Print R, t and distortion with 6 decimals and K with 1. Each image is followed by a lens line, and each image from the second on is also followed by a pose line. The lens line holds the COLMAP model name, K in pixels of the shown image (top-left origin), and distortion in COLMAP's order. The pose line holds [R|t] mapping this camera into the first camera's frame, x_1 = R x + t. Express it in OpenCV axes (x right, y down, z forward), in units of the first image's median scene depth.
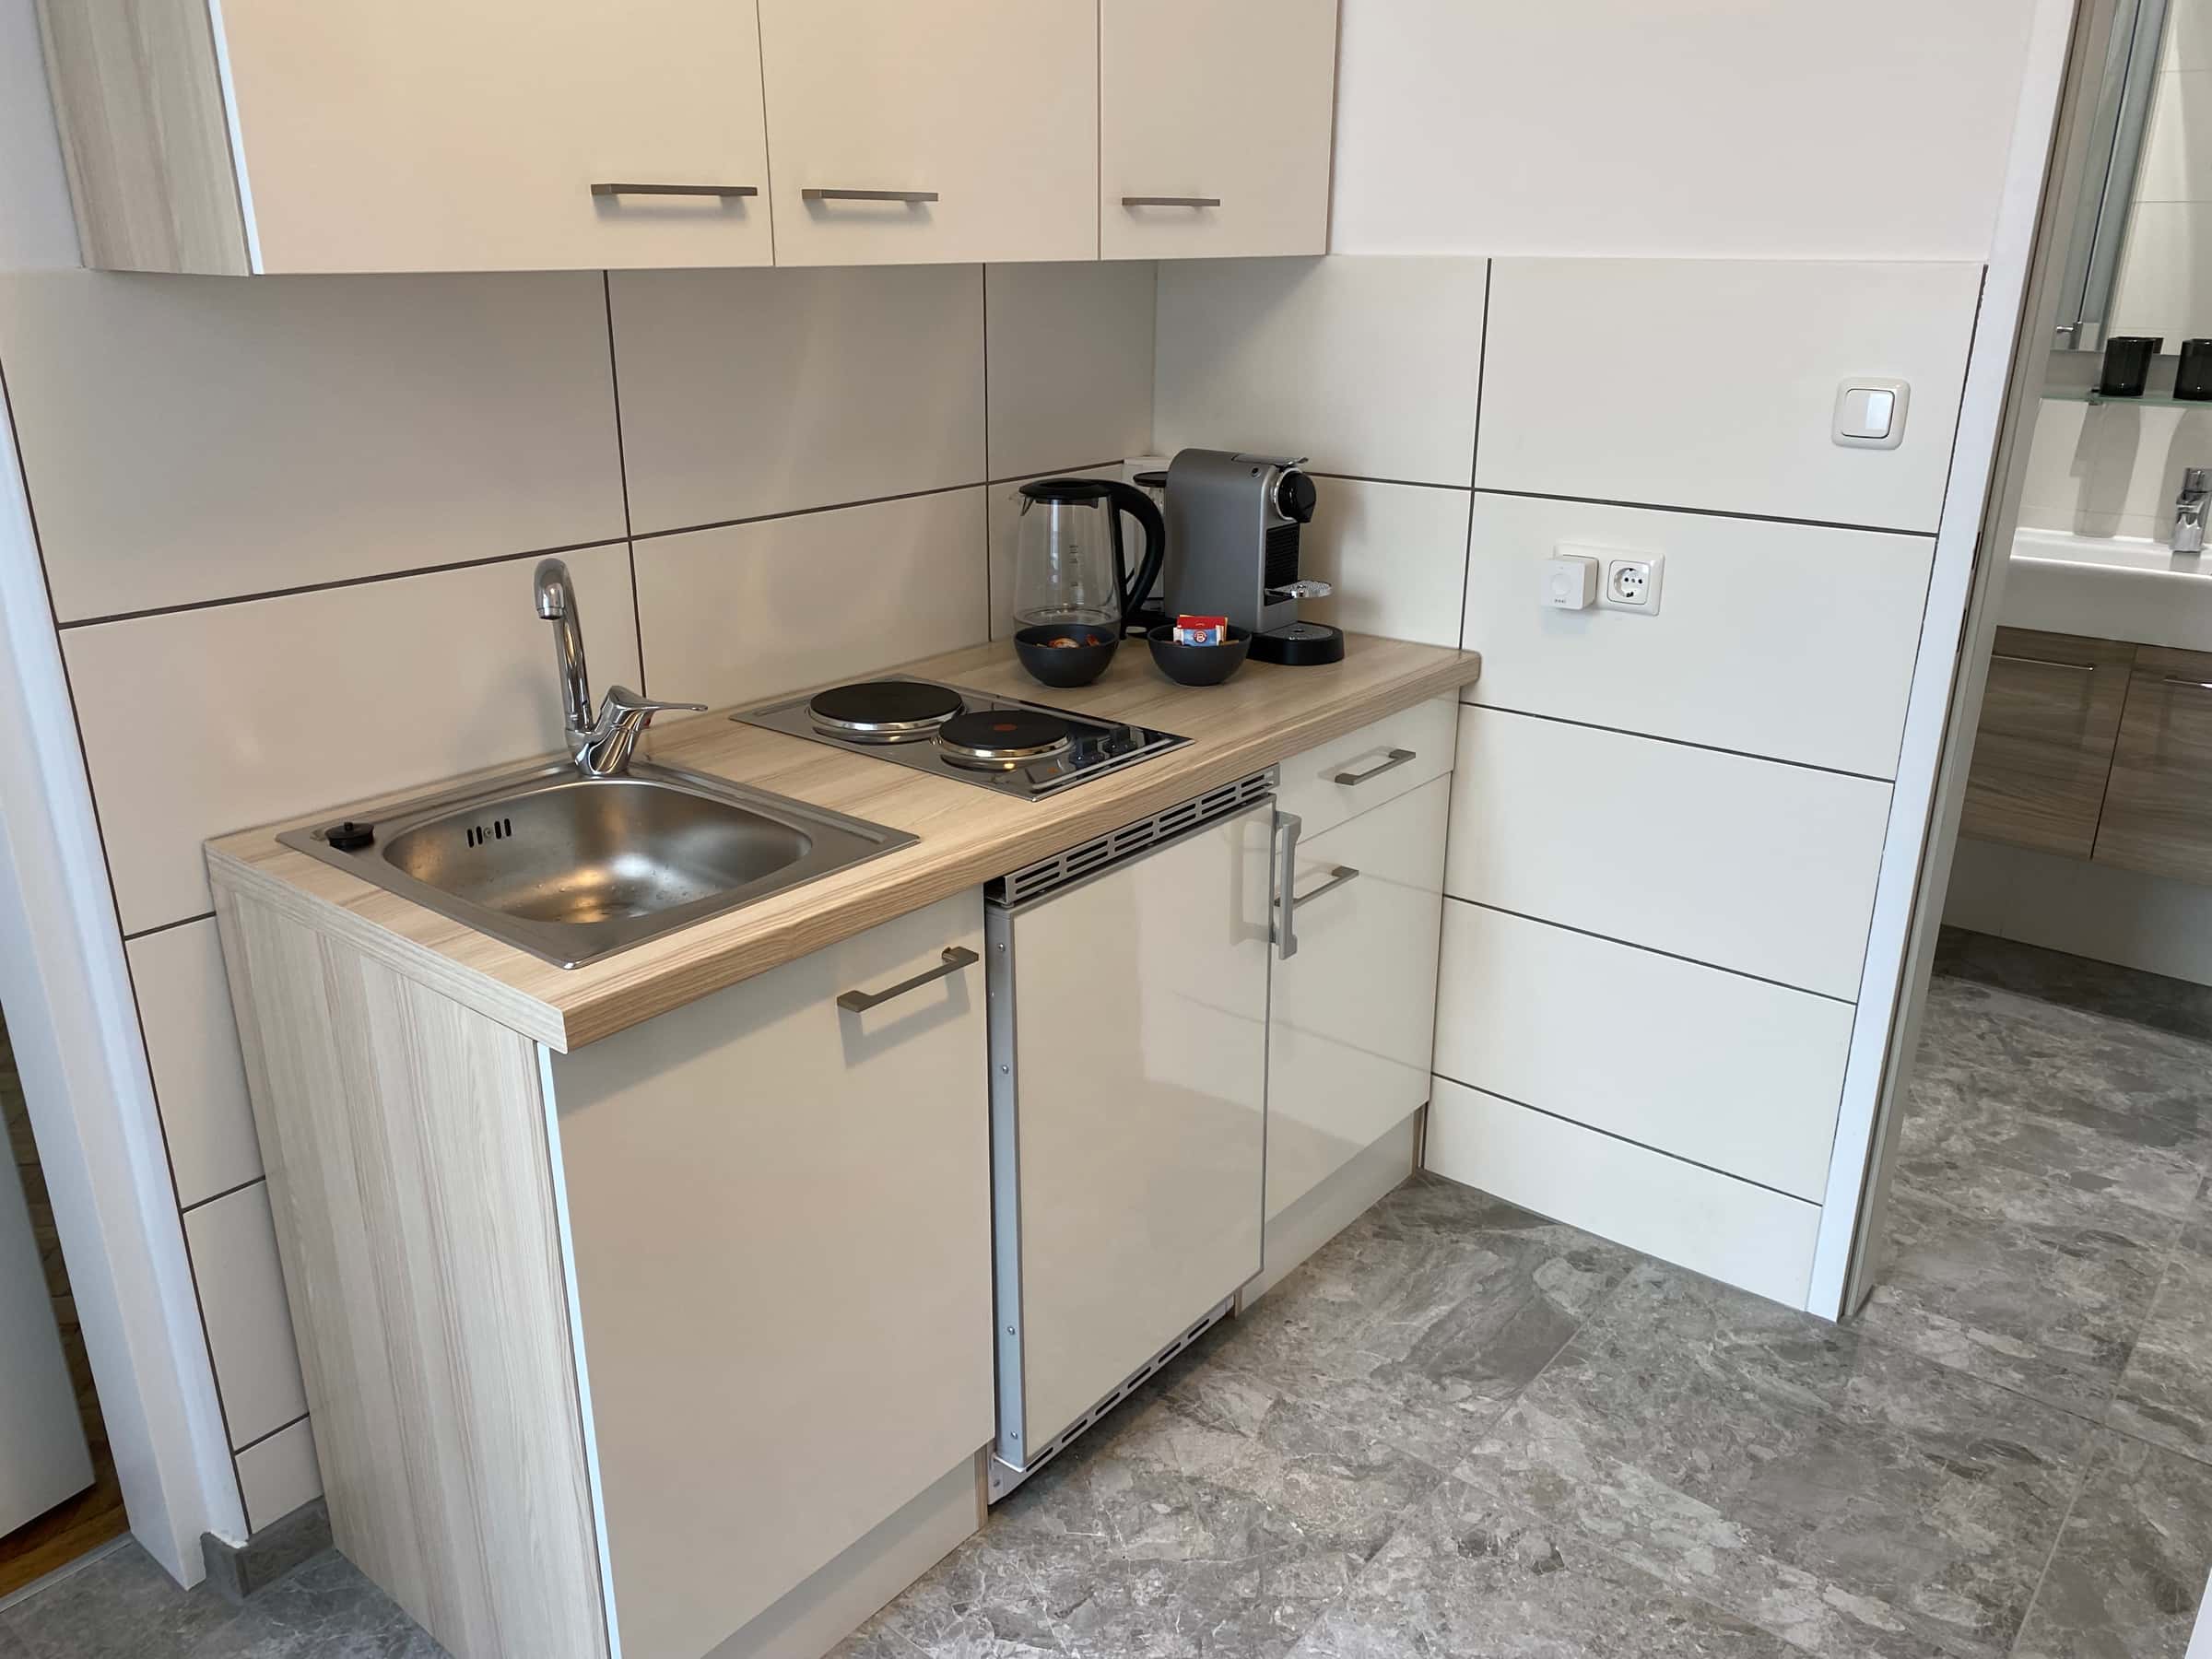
lens RADIAL K [[1703.7, 0, 1118.9], [0, 1703.7, 870.1], [0, 0, 1]] dist [0.080192, -0.000961]
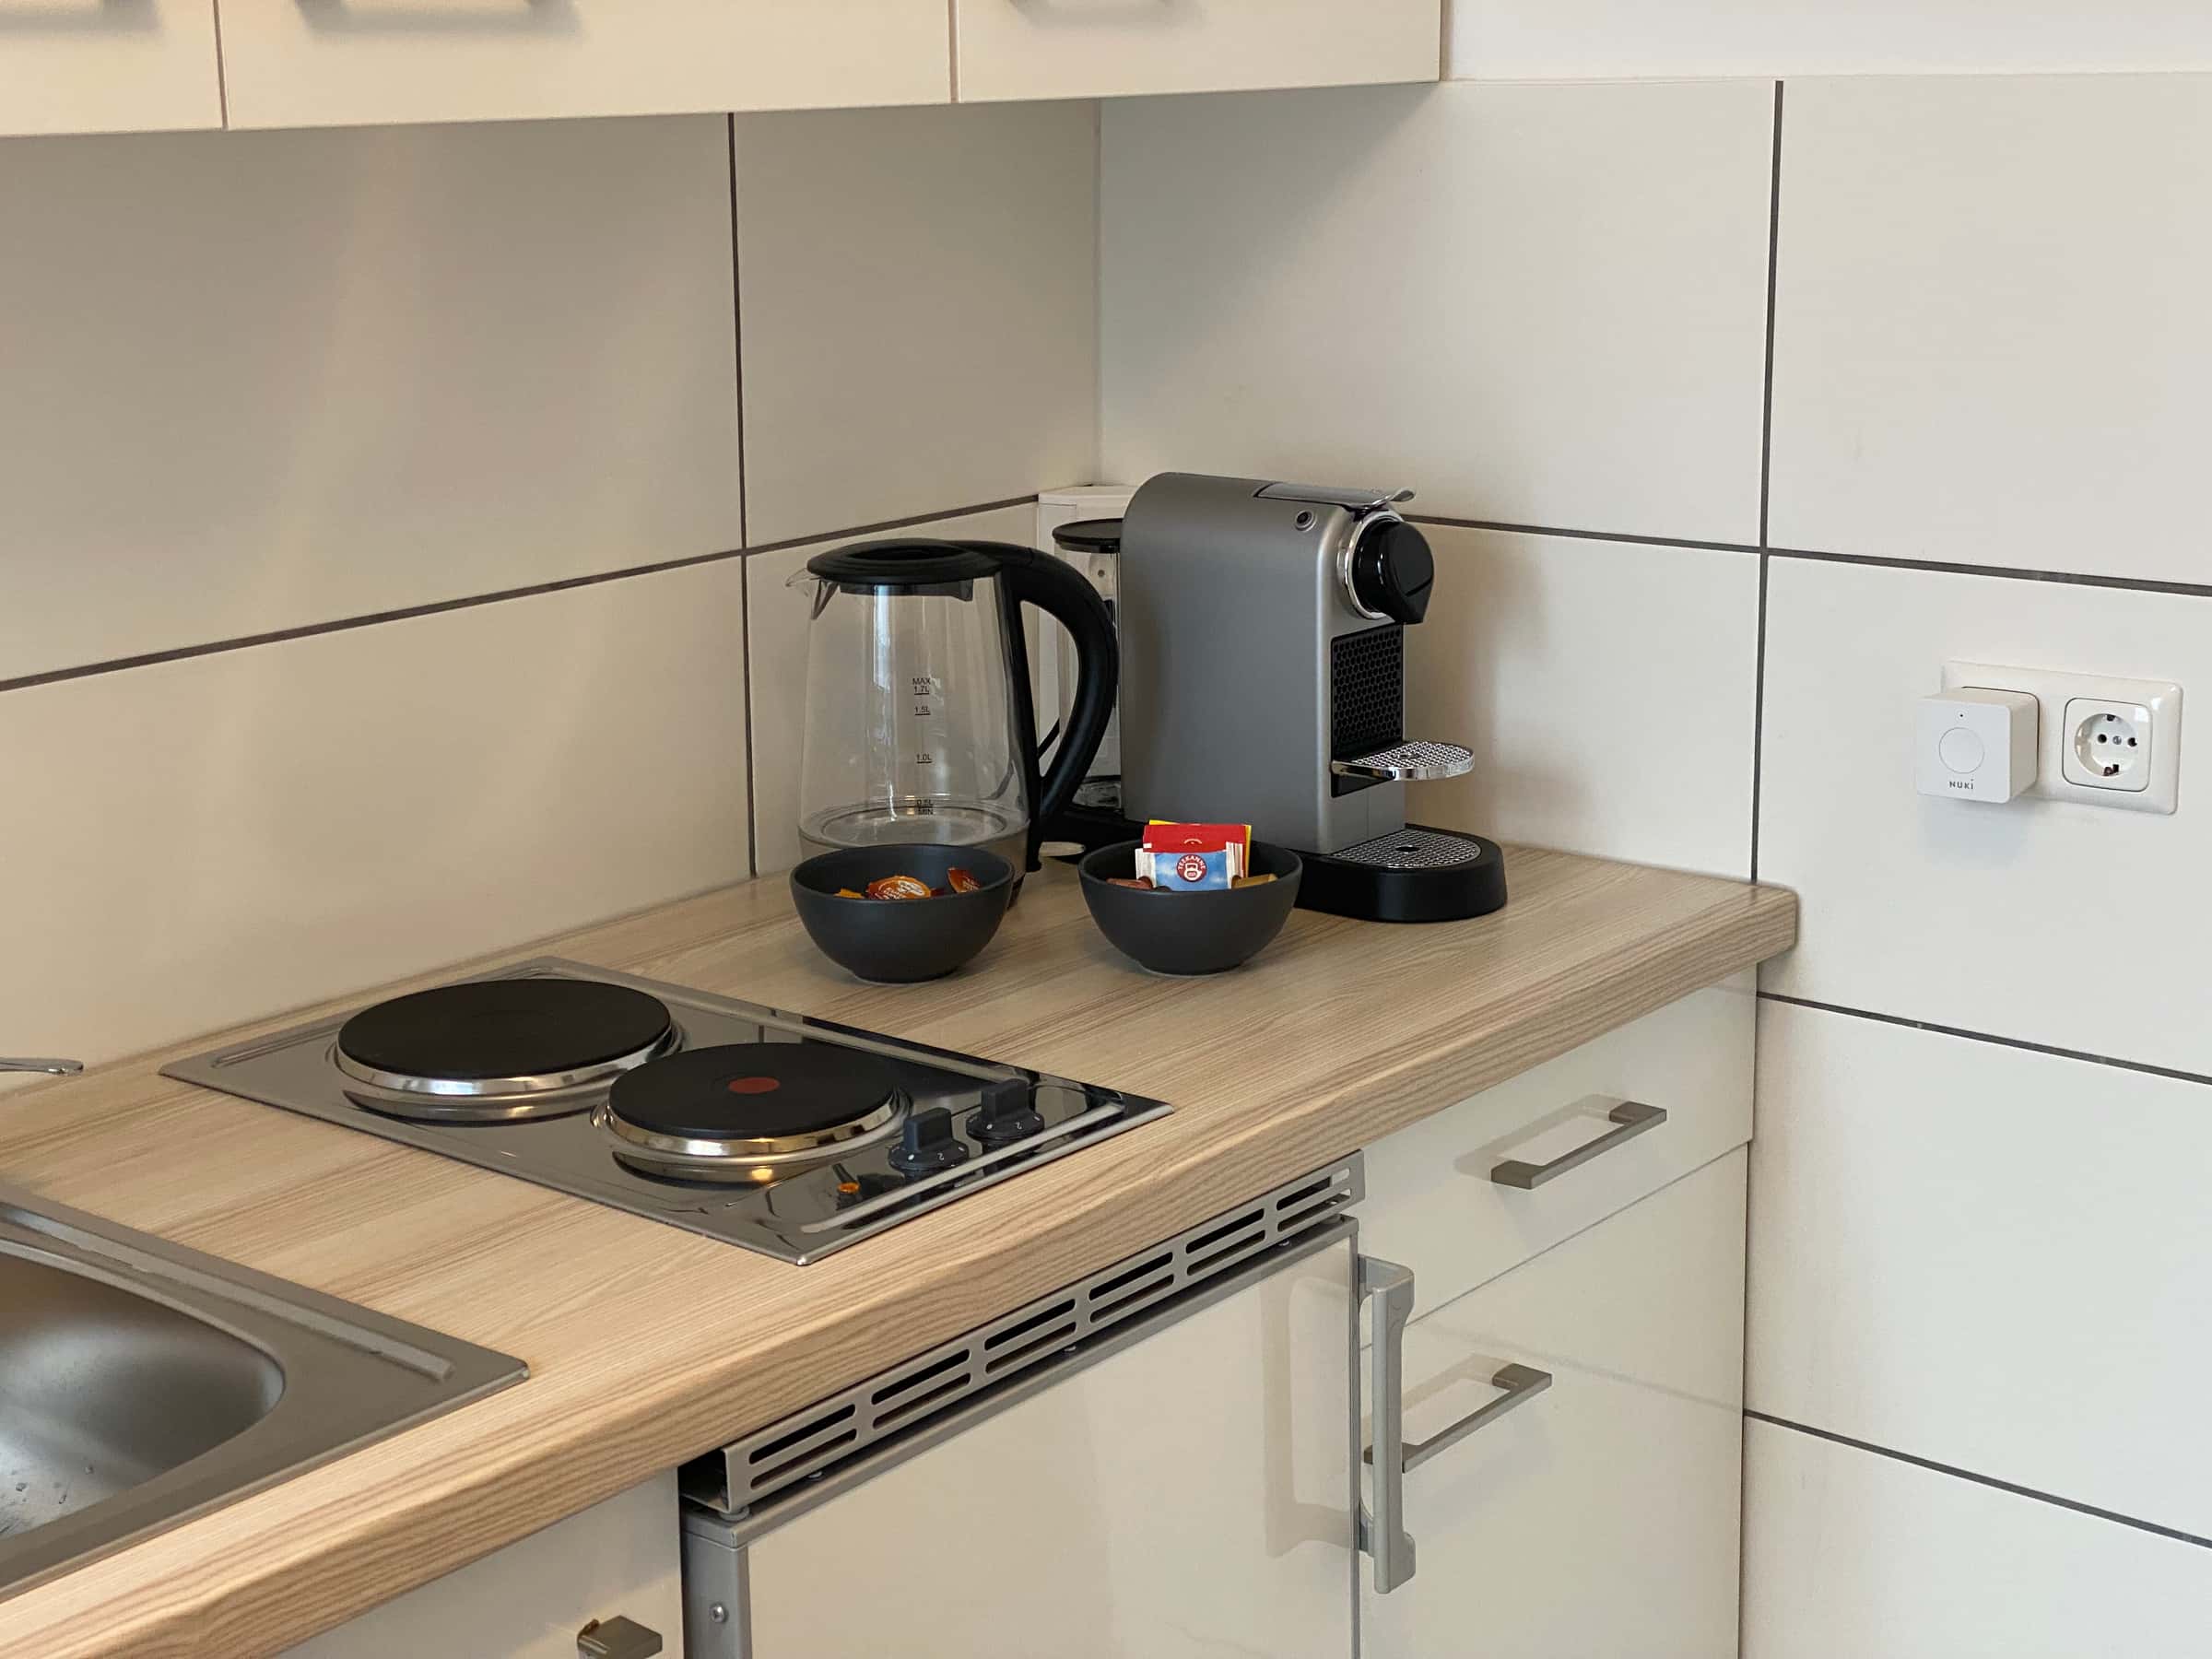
lens RADIAL K [[3323.9, 0, 1106.0], [0, 3323.9, 829.5], [0, 0, 1]] dist [0.066515, 0.117996]
pose [[0.999803, -0.018245, -0.007829, 0.032673], [0.017149, 0.992324, -0.122466, -0.038280], [0.010004, 0.122308, 0.992442, 0.102811]]
